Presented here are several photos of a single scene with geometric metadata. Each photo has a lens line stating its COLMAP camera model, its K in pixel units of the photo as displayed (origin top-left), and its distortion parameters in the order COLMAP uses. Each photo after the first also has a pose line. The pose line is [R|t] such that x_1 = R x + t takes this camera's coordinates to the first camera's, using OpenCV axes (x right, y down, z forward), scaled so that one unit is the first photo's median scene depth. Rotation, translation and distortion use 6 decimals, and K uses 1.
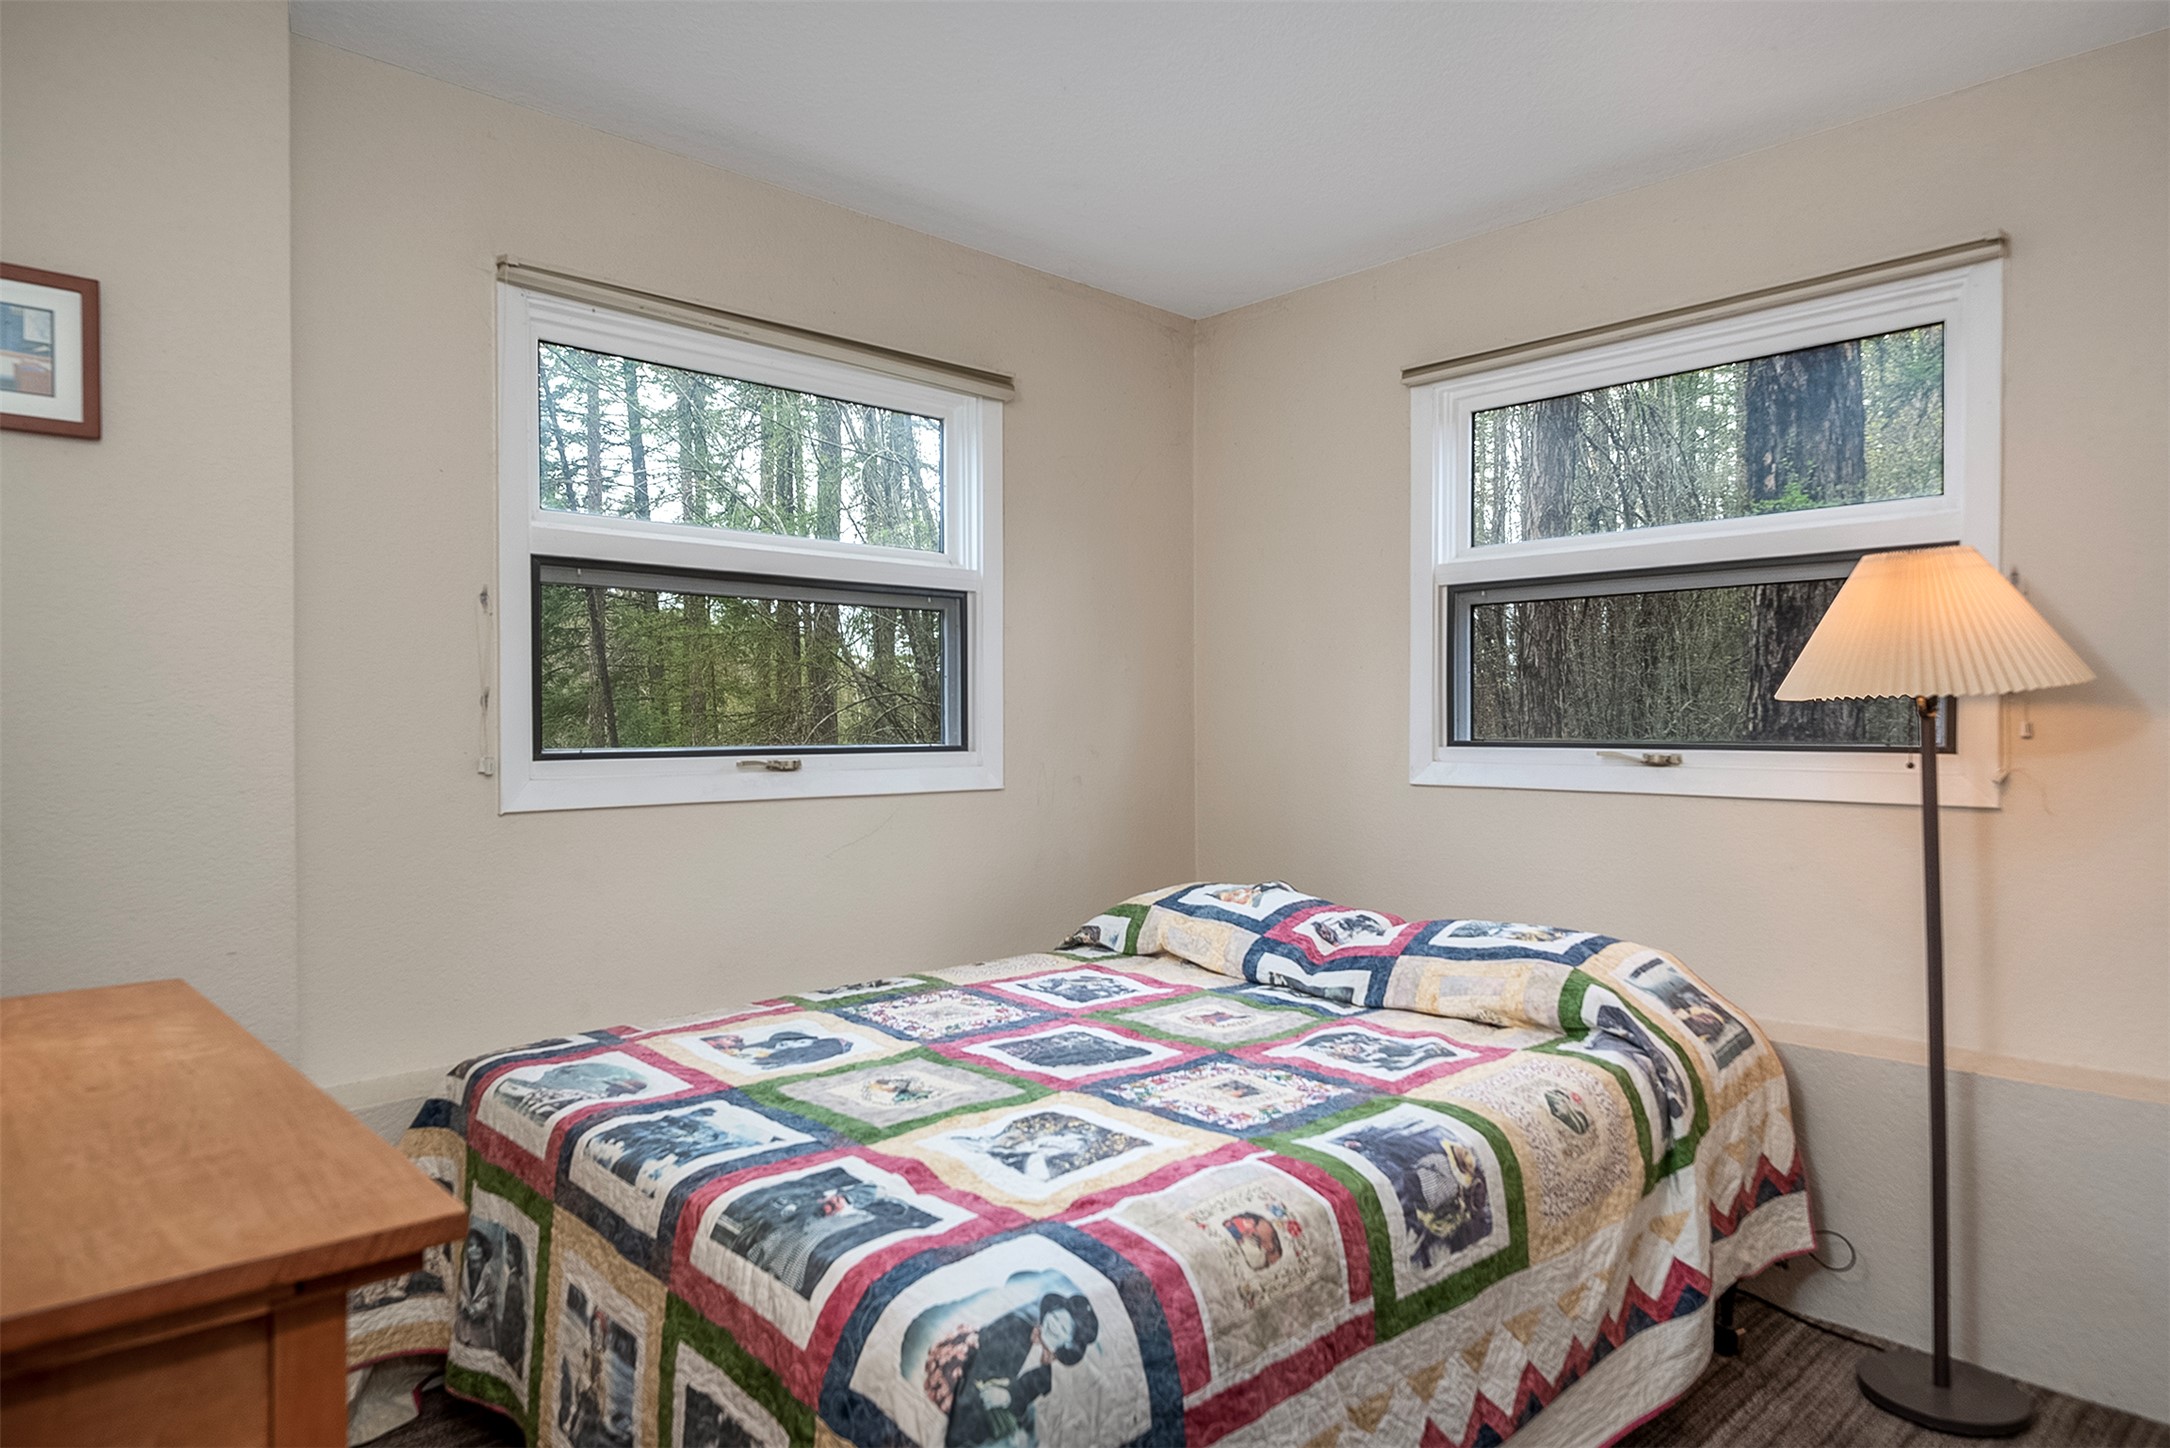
lens RADIAL K [[1312.6, 0, 1085.0], [0, 1312.6, 724.0], [0, 0, 1]] dist [0.000977, 0.000381]
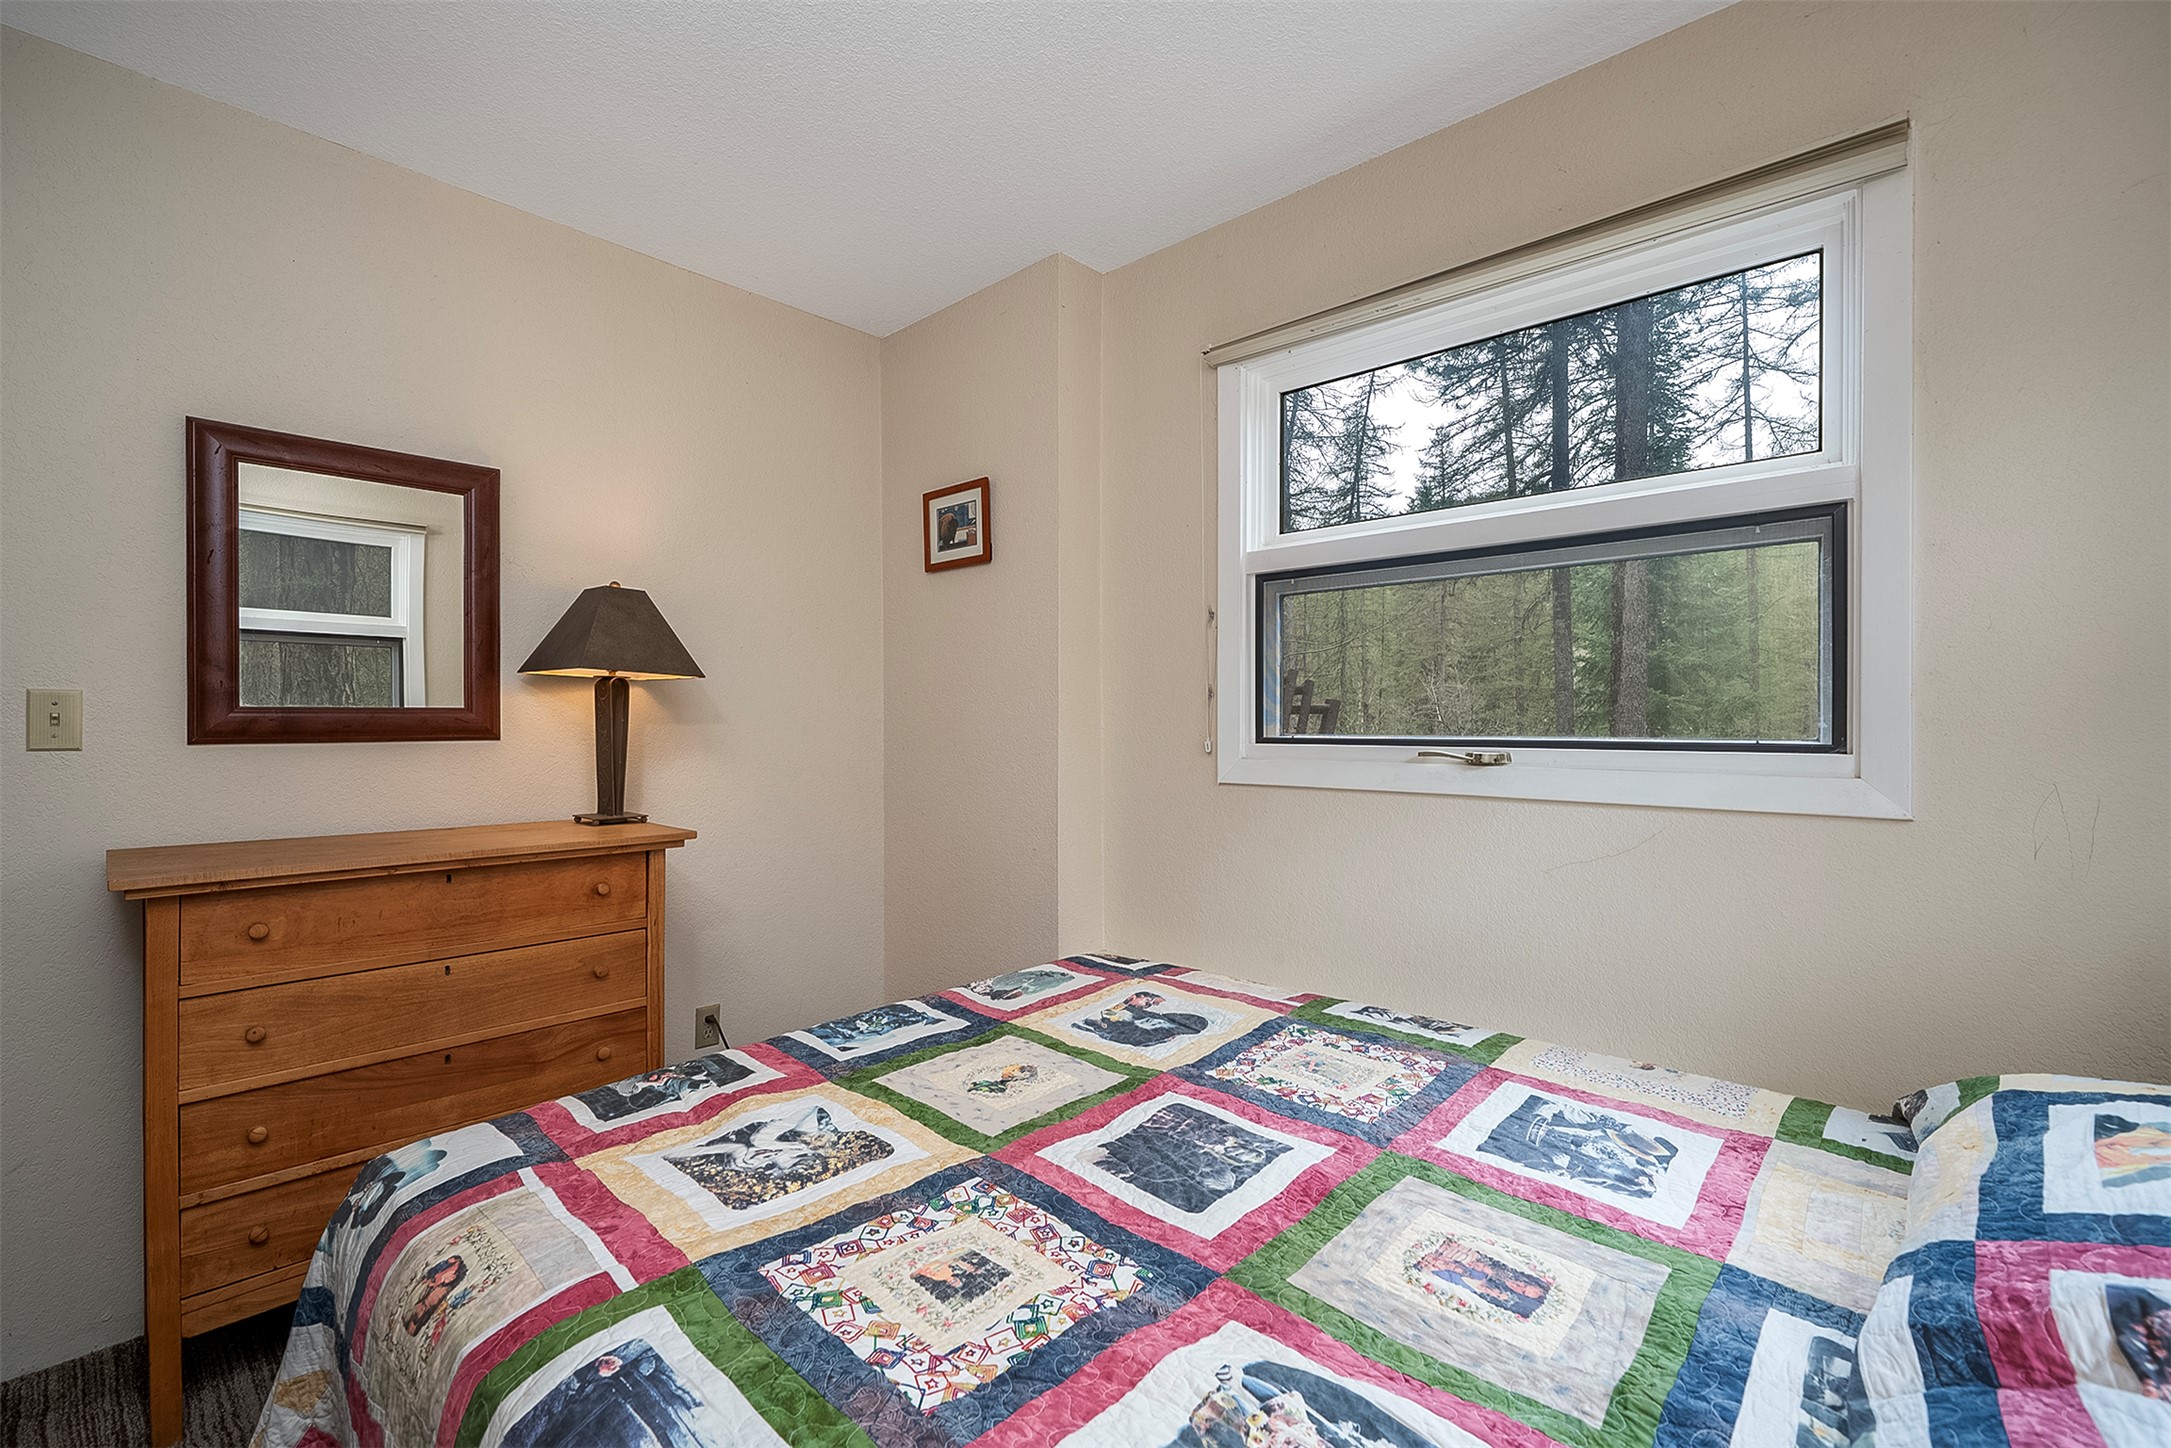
lens RADIAL K [[932.1, 0, 1085.5], [0, 932.1, 724.0], [0, 0, 1]] dist [0.002425, 0.000150]
pose [[0.062110, 0.005824, -0.998052, 0.567667], [-0.000372, 0.999983, 0.005812, 0.006665], [0.998069, 0.000011, 0.062111, 1.024253]]
